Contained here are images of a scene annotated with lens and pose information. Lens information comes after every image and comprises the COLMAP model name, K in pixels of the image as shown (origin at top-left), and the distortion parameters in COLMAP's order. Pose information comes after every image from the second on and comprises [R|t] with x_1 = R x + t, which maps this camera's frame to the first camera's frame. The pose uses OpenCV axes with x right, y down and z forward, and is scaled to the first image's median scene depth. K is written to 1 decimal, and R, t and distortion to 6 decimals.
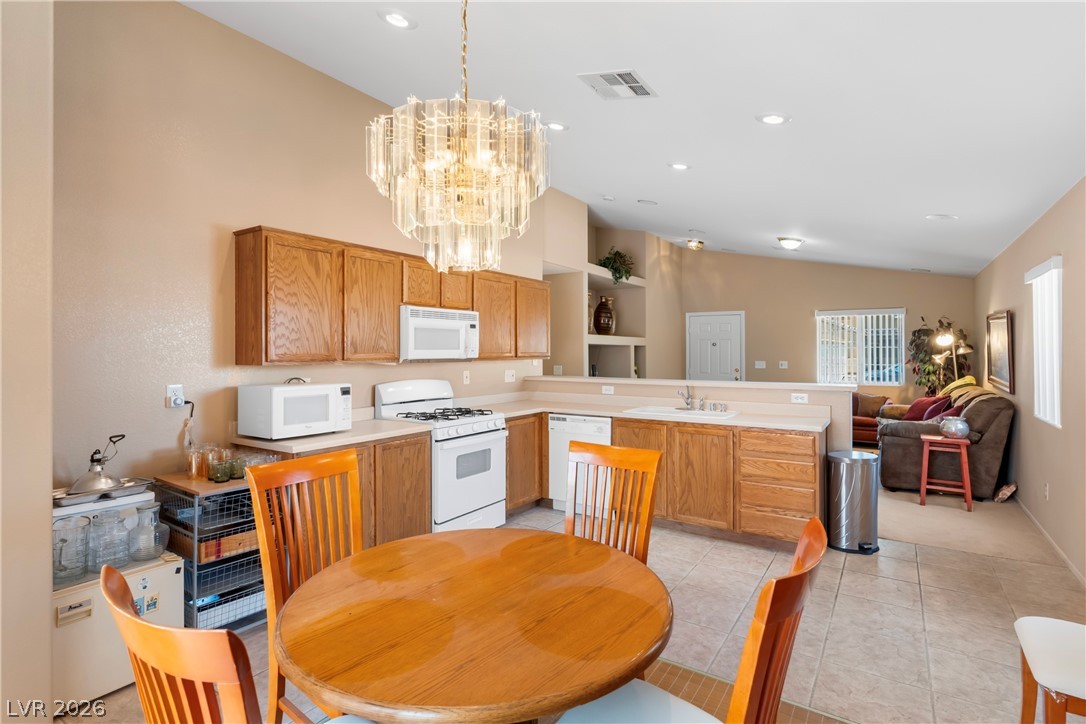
lens RADIAL K [[531.0, 0, 543.8], [0, 531.0, 349.8], [0, 0, 1]] dist [-0.002118, -0.000232]
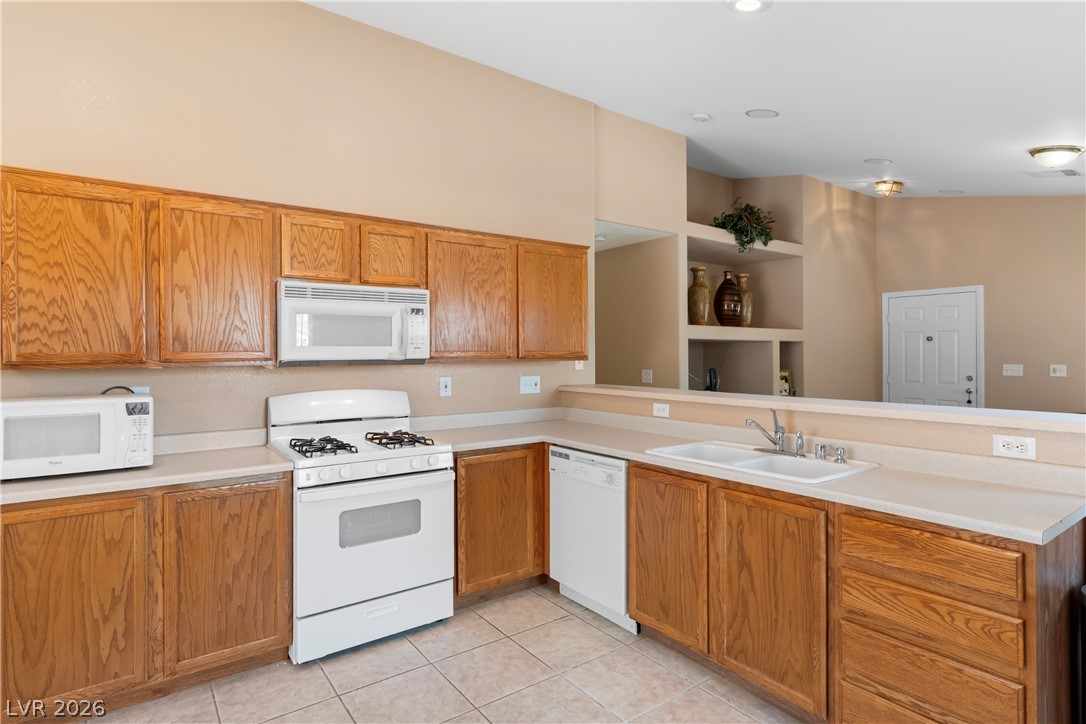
lens RADIAL K [[564.6, 0, 543.5], [0, 564.6, 353.4], [0, 0, 1]] dist [0.000444, 0.000740]
pose [[0.936368, -0.003606, -0.351000, 0.242150], [0.005268, 0.999979, 0.003779, 0.006181], [0.350979, -0.005387, 0.936368, 0.356190]]
